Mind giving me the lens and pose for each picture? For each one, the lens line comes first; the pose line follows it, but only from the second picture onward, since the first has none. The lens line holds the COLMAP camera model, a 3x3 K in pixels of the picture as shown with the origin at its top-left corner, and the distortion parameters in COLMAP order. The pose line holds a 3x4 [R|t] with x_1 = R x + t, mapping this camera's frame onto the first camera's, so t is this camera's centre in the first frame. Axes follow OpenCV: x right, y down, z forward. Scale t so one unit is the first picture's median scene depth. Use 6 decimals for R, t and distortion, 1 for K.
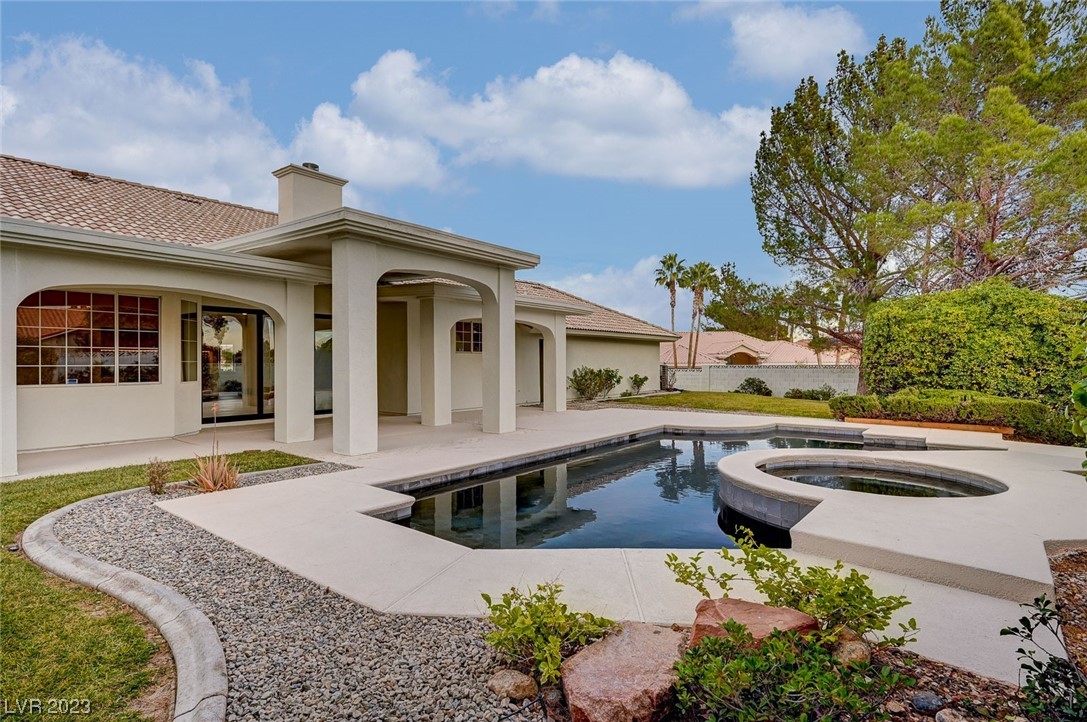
lens RADIAL K [[531.0, 0, 538.8], [0, 531.0, 368.2], [0, 0, 1]] dist [0.000952, 0.000310]
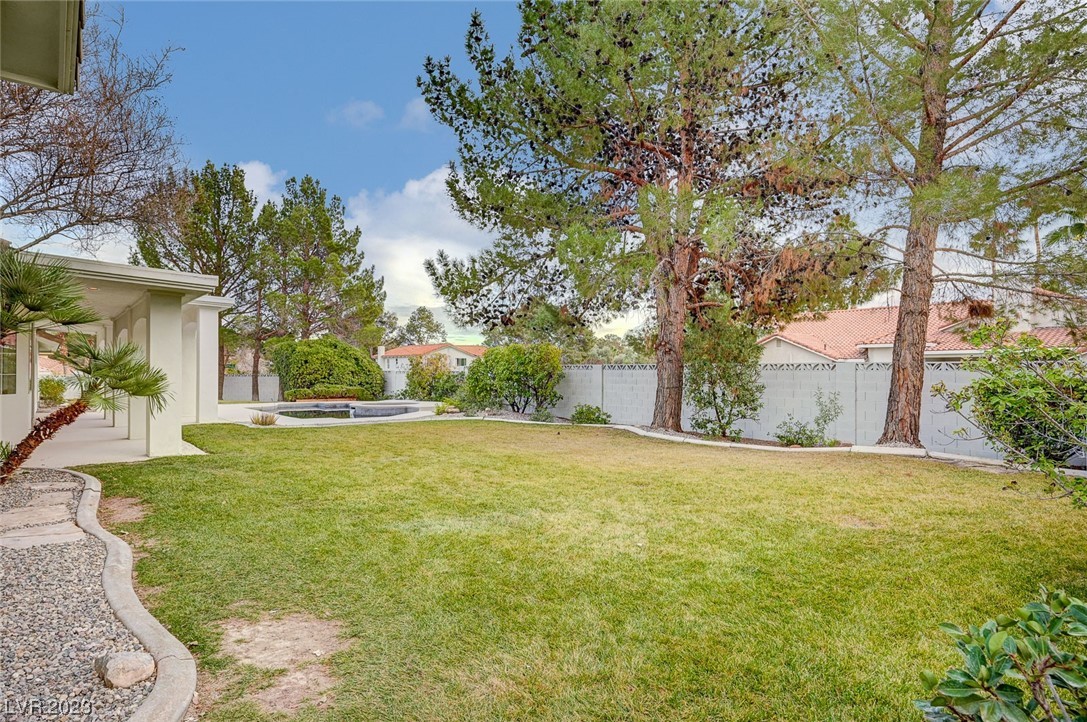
lens RADIAL K [[588.4, 0, 539.8], [0, 588.4, 364.5], [0, 0, 1]] dist [-0.006657, 0.001852]
pose [[0.220913, 0.007634, 0.975264, -1.539759], [0.004914, 0.999948, -0.008940, -0.020185], [-0.975281, 0.006767, 0.220864, -0.457858]]
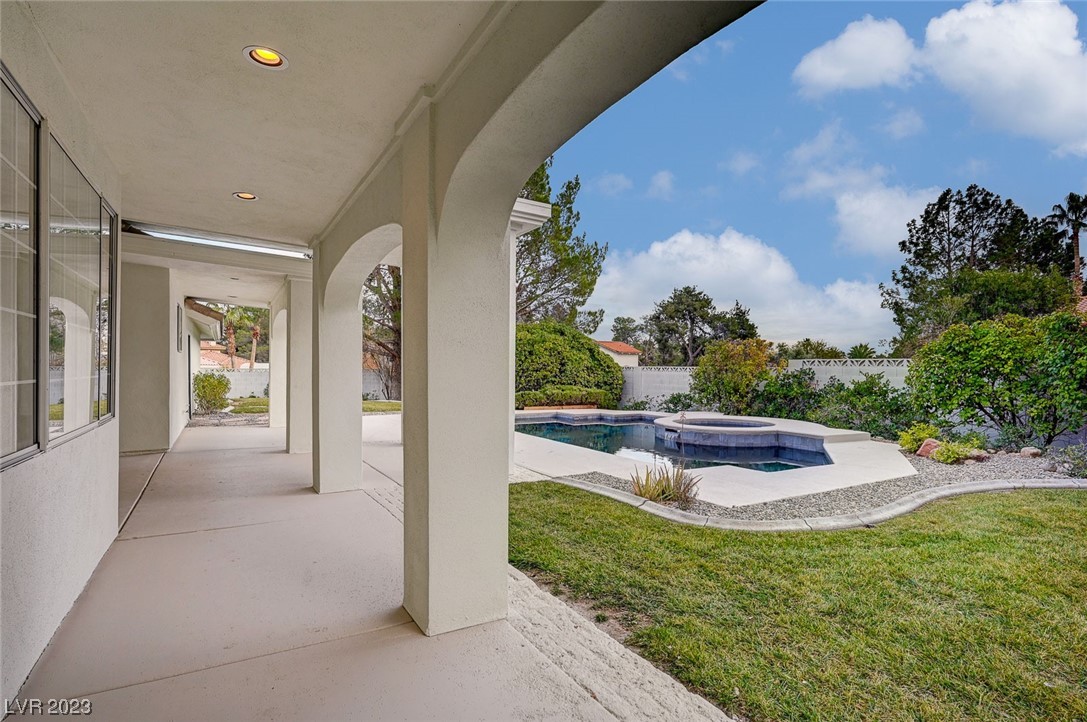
lens RADIAL K [[546.3, 0, 549.1], [0, 546.3, 366.7], [0, 0, 1]] dist [0.001624, -0.000647]
pose [[0.375388, 0.000772, 0.926868, -0.833957], [-0.001976, 0.999998, -0.000033, -0.018152], [-0.926866, -0.001819, 0.375388, 0.400552]]
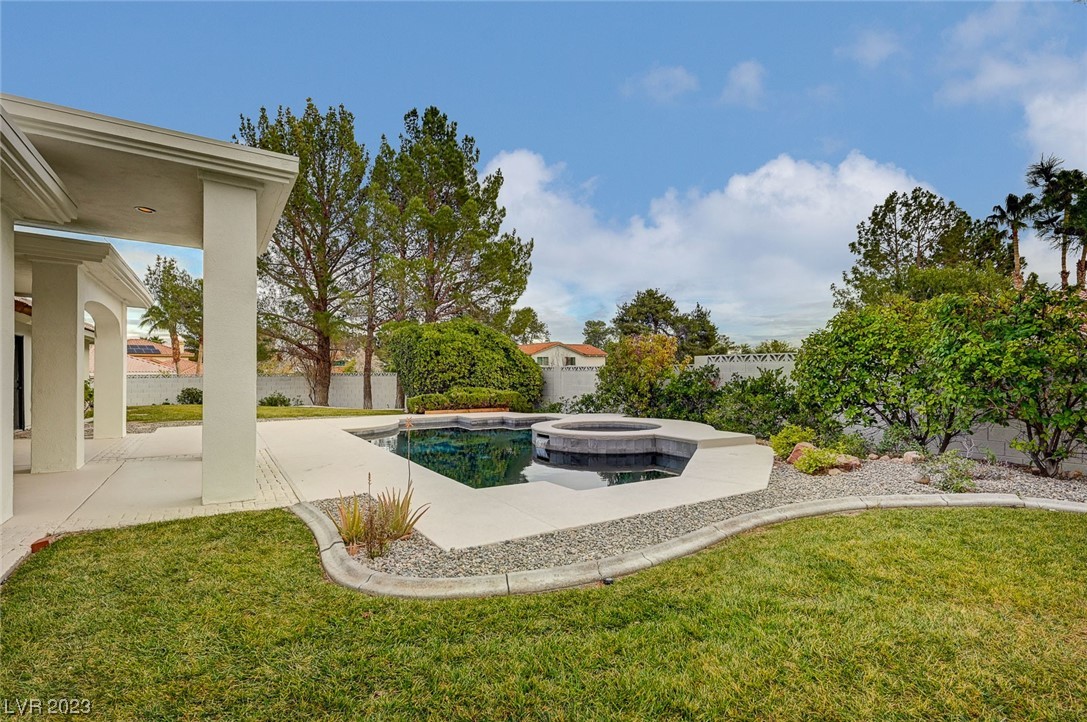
lens RADIAL K [[531.0, 0, 547.7], [0, 531.0, 359.5], [0, 0, 1]] dist [0.000952, 0.000310]
pose [[0.346570, 0.015576, 0.937895, -0.619550], [0.010146, 0.999741, -0.020352, -0.007720], [-0.937969, 0.016569, 0.346322, 0.253853]]
